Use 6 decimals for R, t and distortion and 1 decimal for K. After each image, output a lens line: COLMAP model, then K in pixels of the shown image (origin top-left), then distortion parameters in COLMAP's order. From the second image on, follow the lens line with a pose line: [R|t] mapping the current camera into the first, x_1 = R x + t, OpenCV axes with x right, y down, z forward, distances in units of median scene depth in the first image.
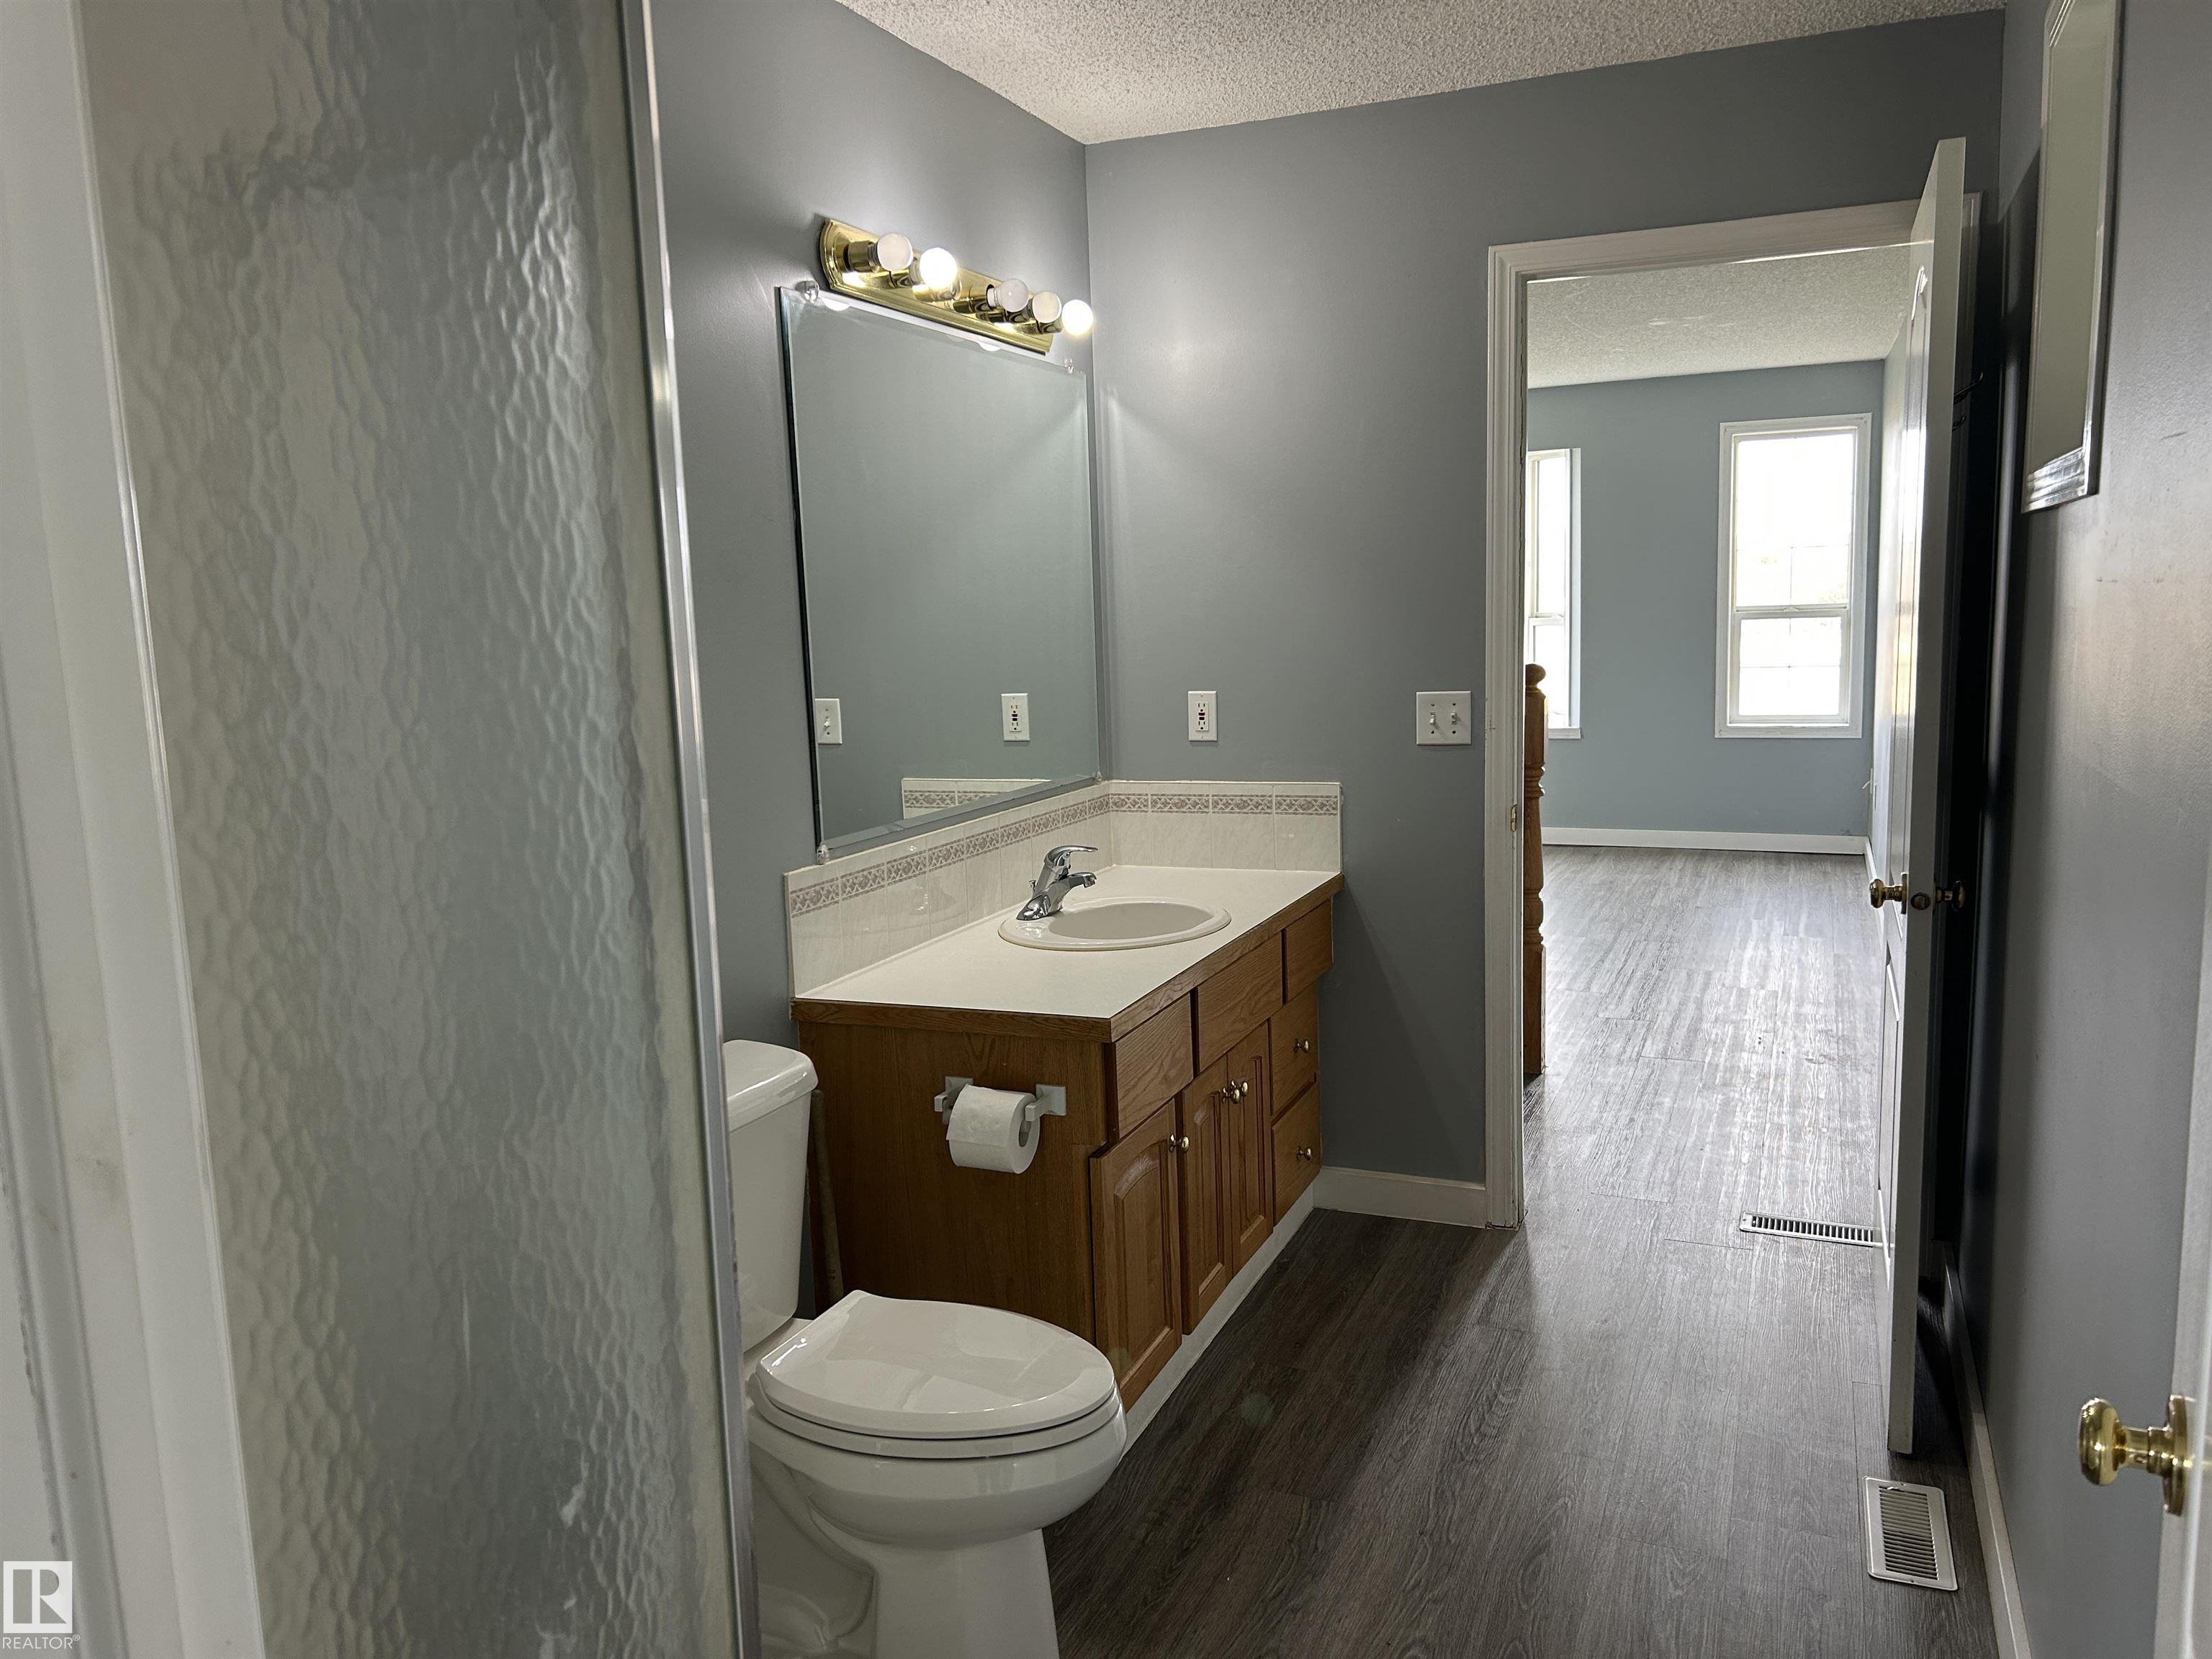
lens RADIAL K [[1635.6, 0, 1106.0], [0, 1635.6, 829.5], [0, 0, 1]] dist [0.000655, 0.000075]
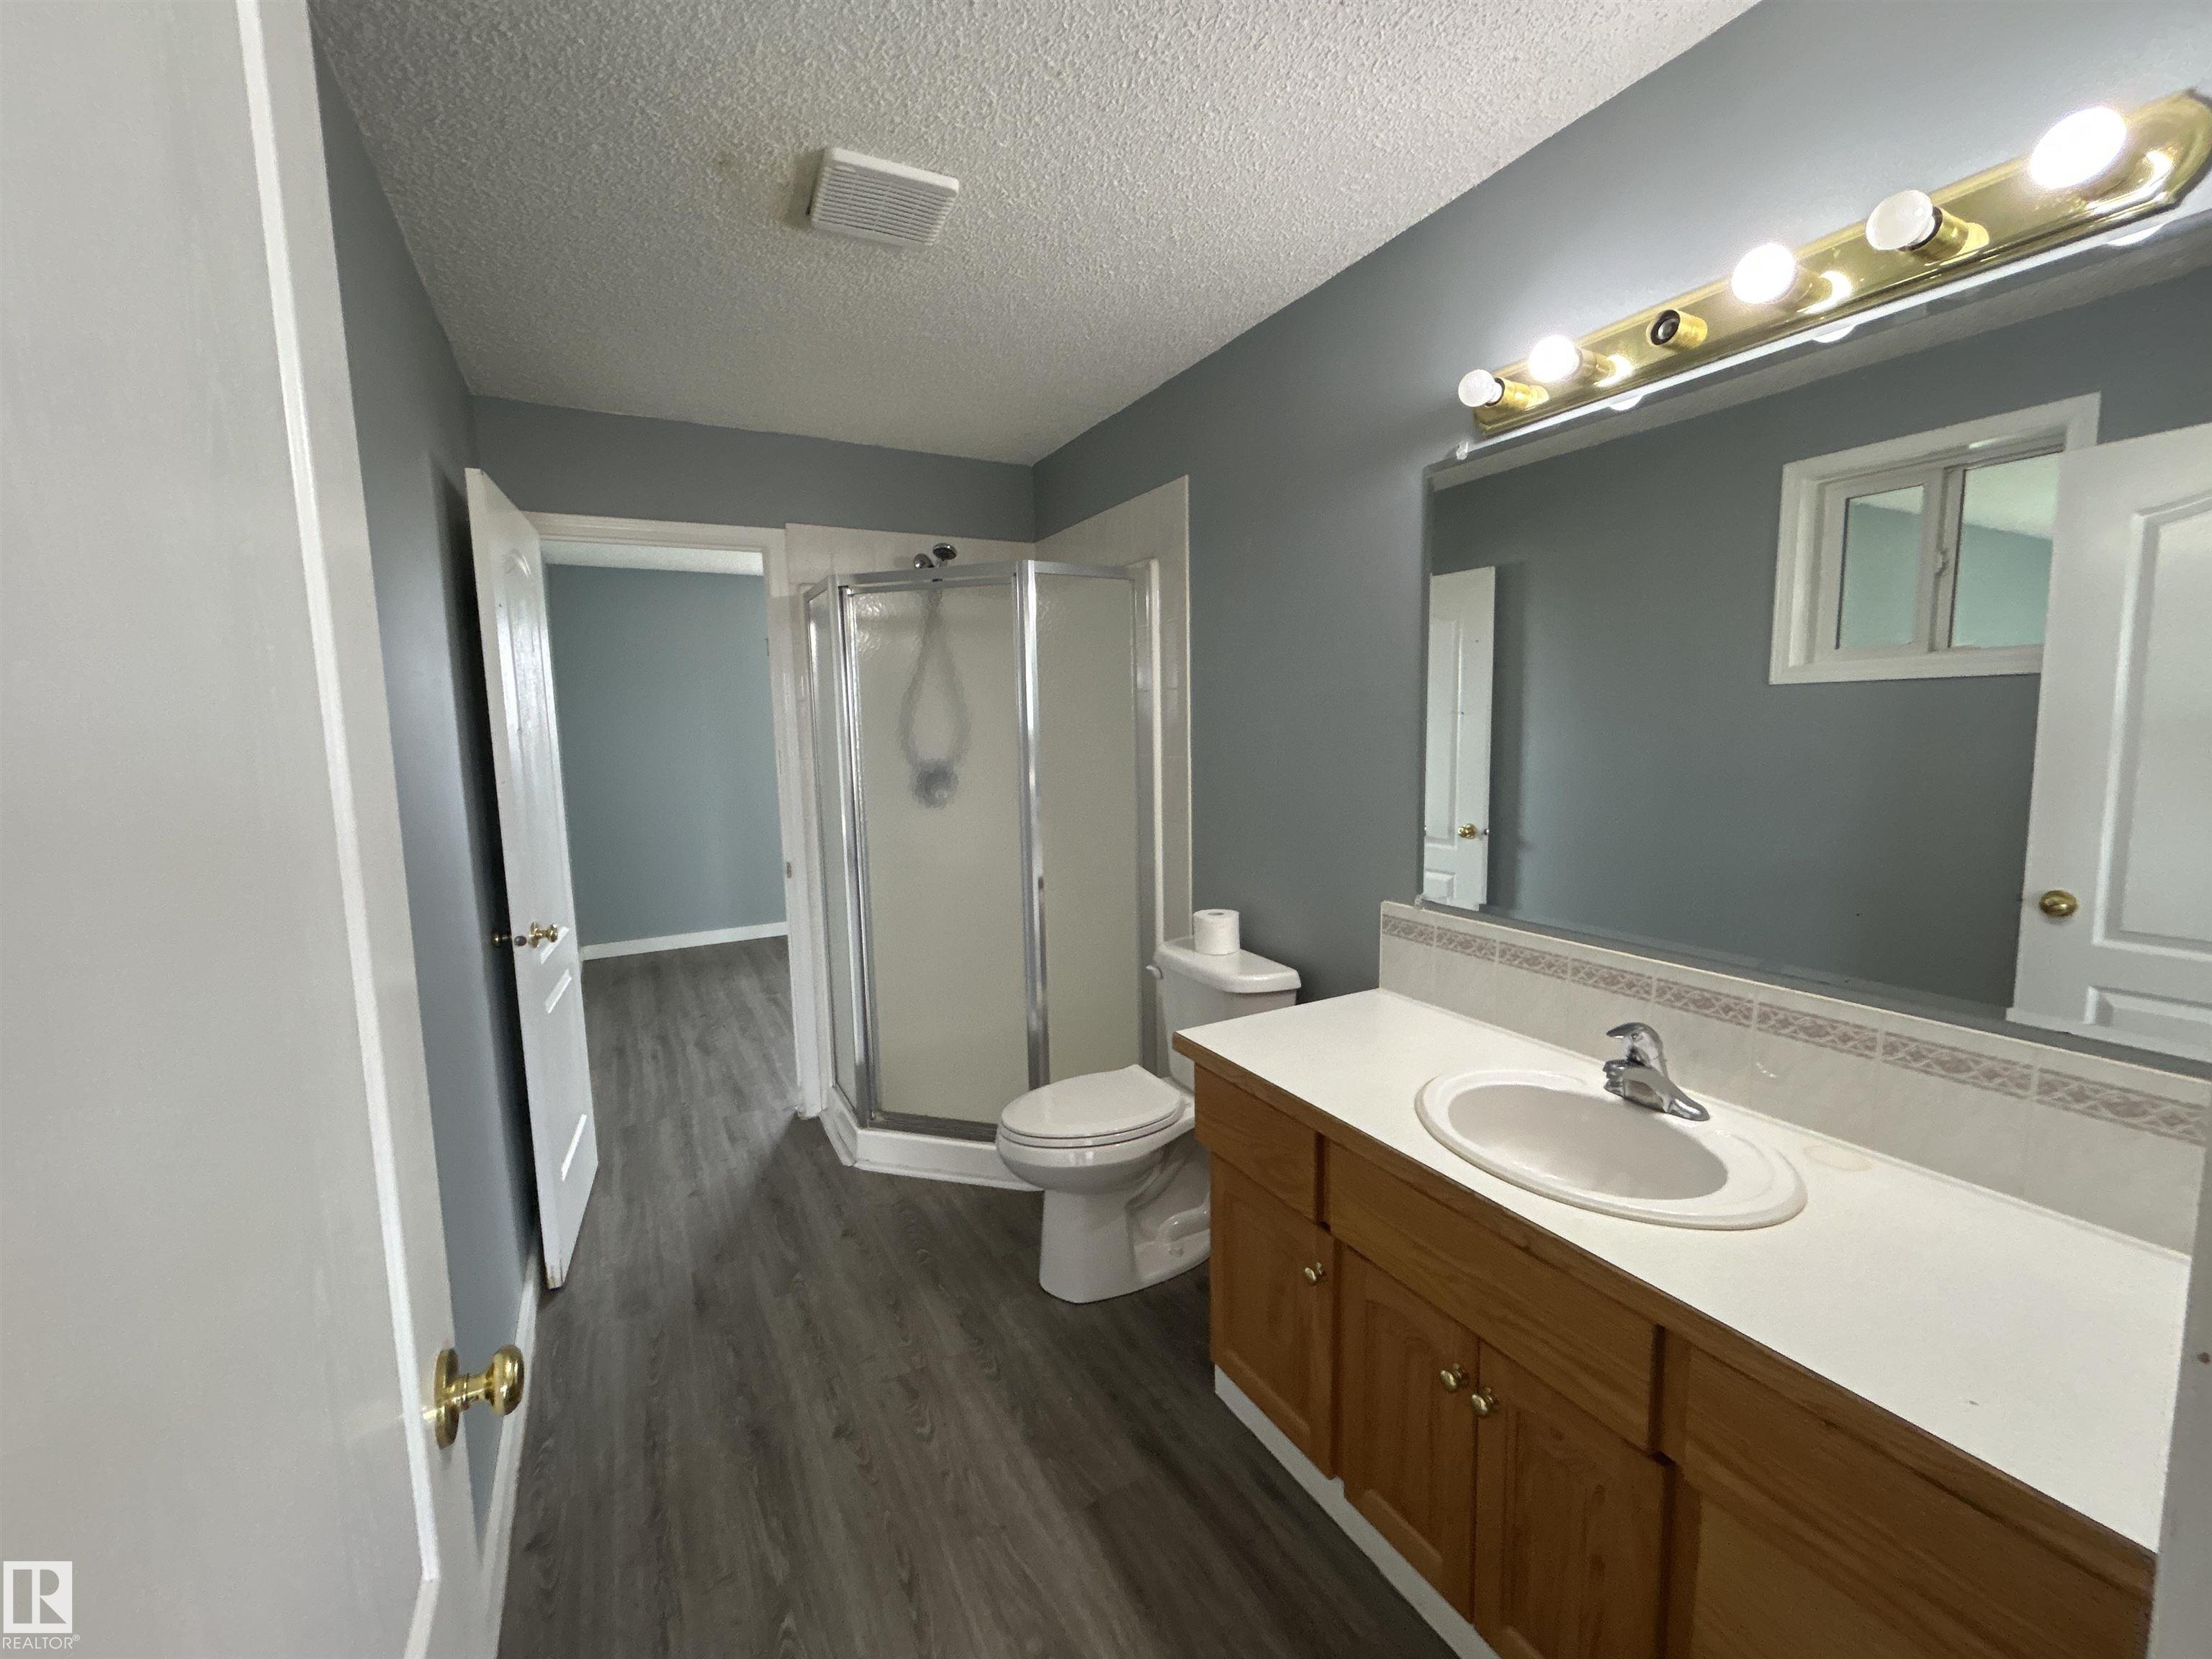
lens RADIAL K [[890.2, 0, 1103.4], [0, 890.2, 824.7], [0, 0, 1]] dist [-0.002771, -0.000231]
pose [[-0.618712, 0.132920, -0.774292, 0.502852], [-0.068175, 0.972781, 0.221471, -0.177524], [0.782654, 0.189814, -0.592809, 1.173504]]
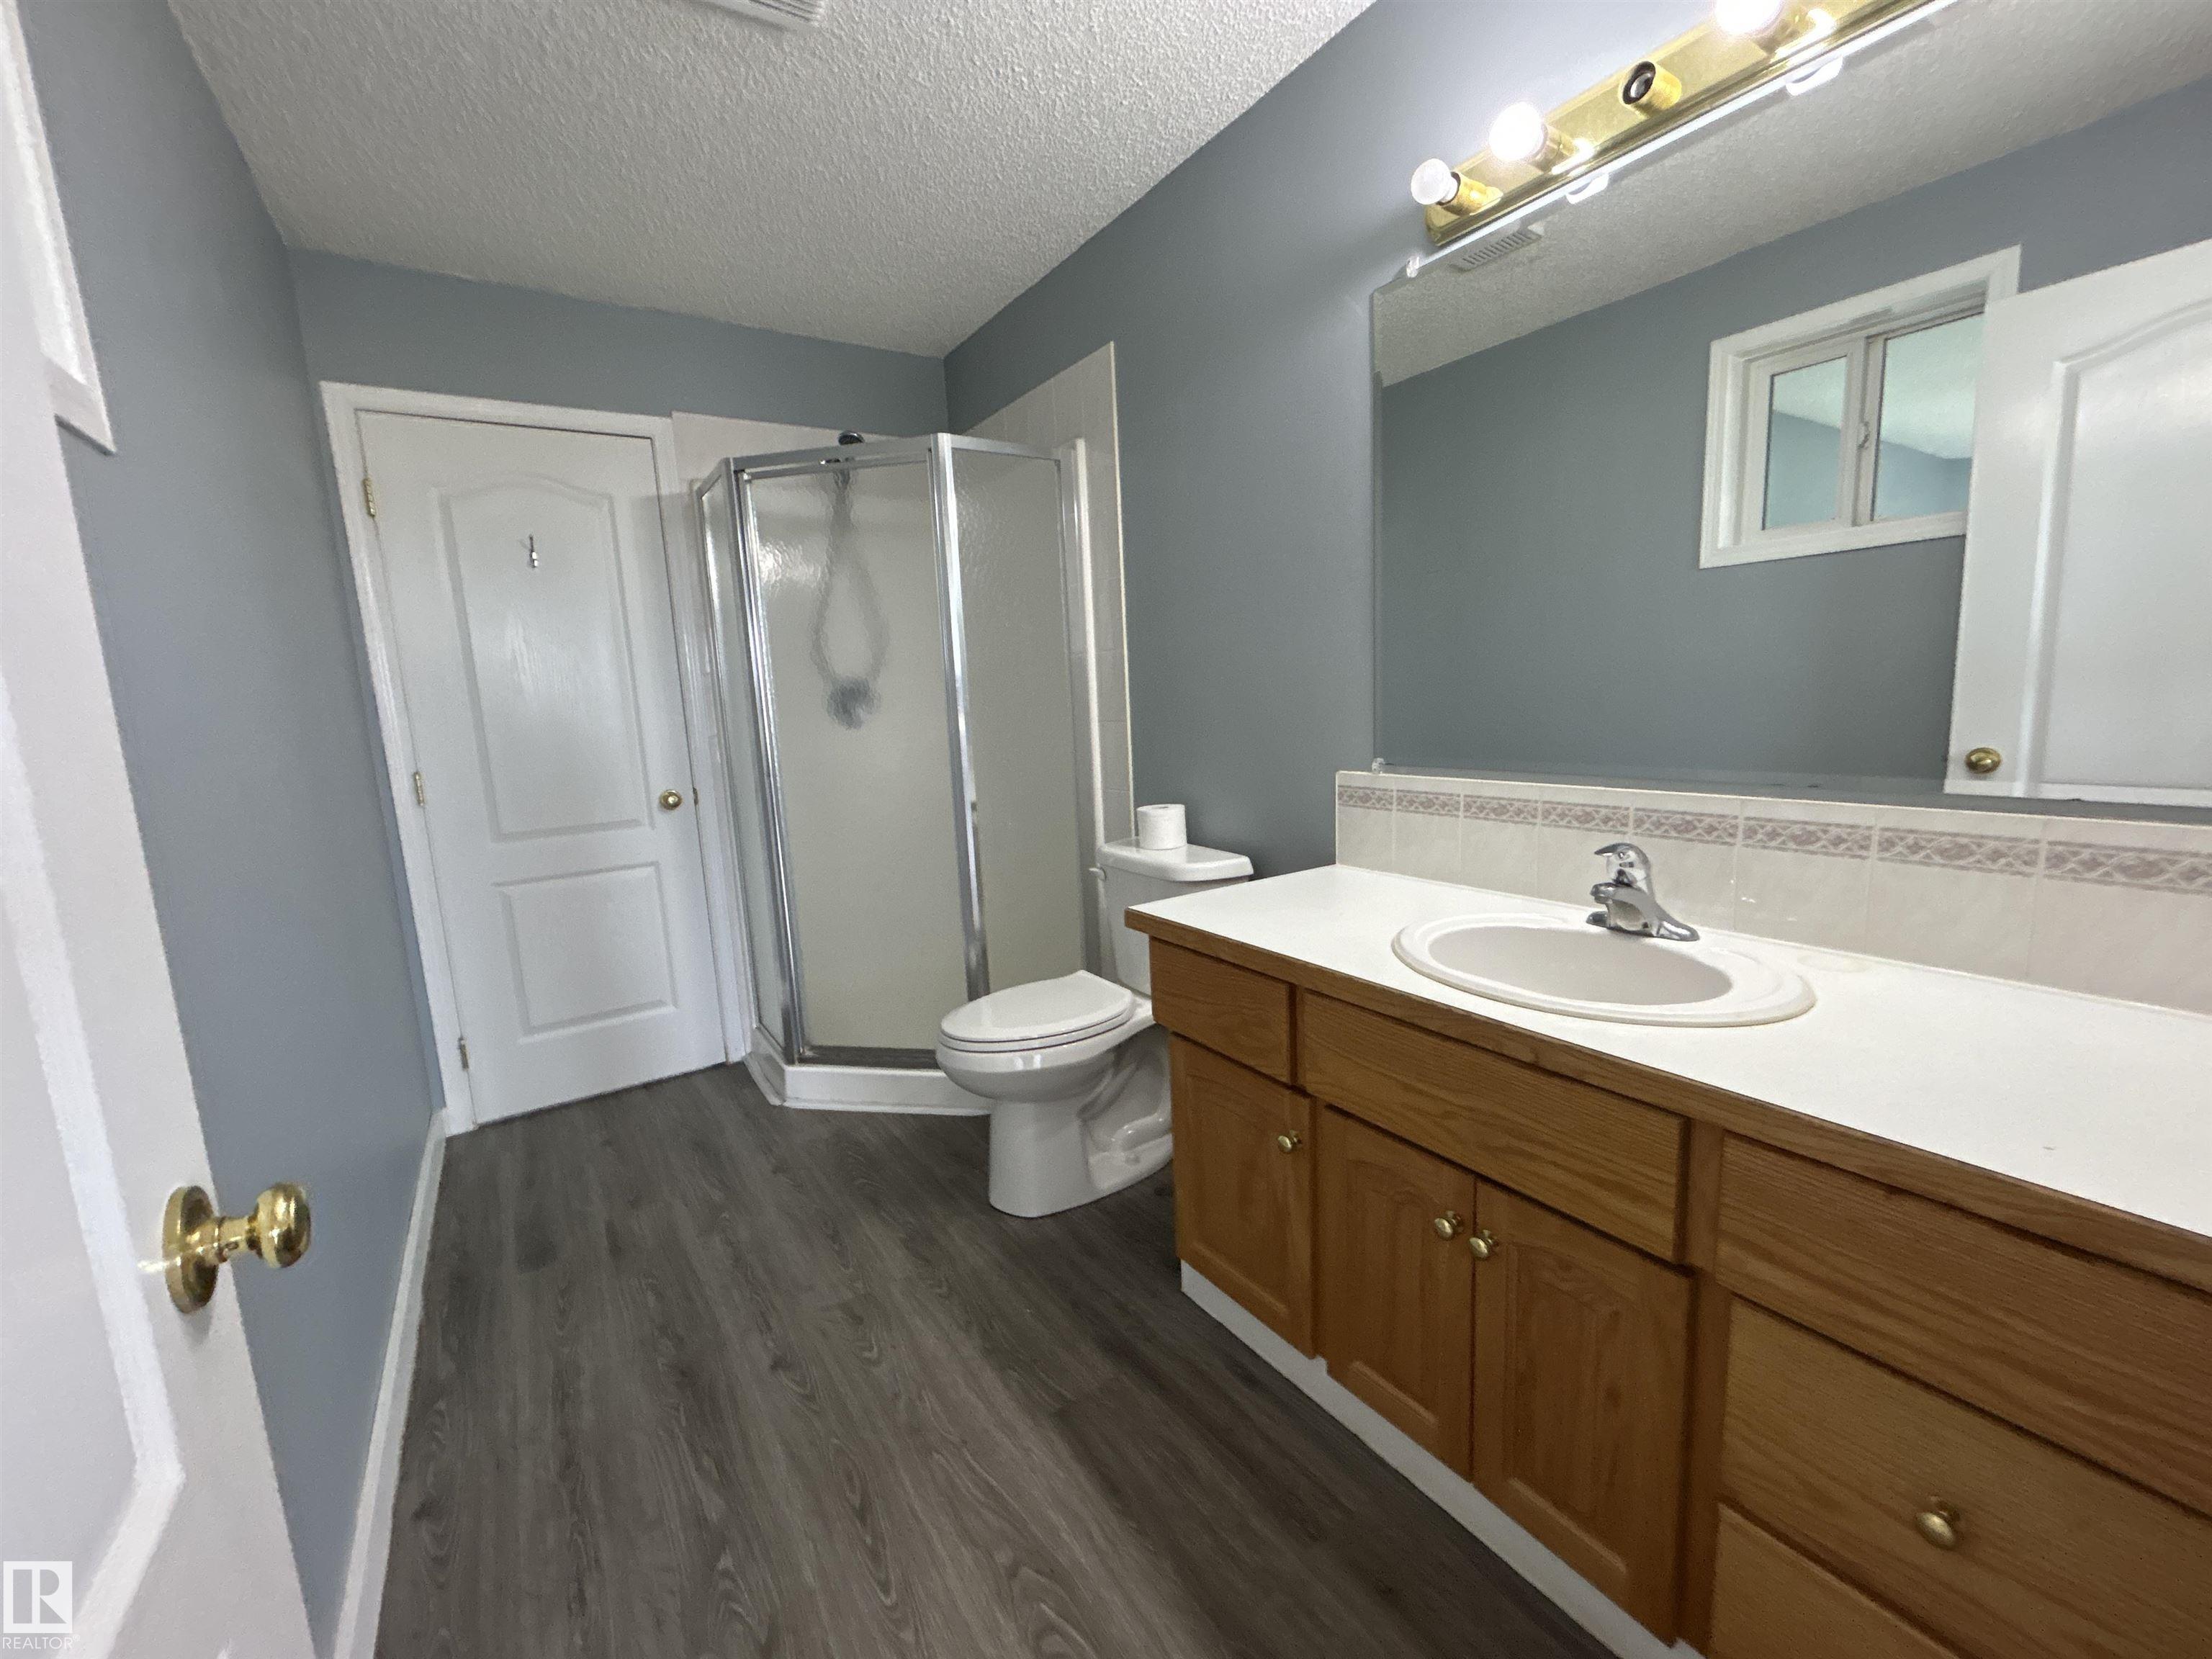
lens RADIAL K [[890.1, 0, 1104.0], [0, 890.1, 824.2], [0, 0, 1]] dist [-0.005248, 0.000671]
pose [[-0.547029, 0.183869, -0.816671, 0.476663], [-0.050169, 0.966625, 0.251236, -0.097578], [0.835609, 0.178405, -0.519548, 1.147323]]
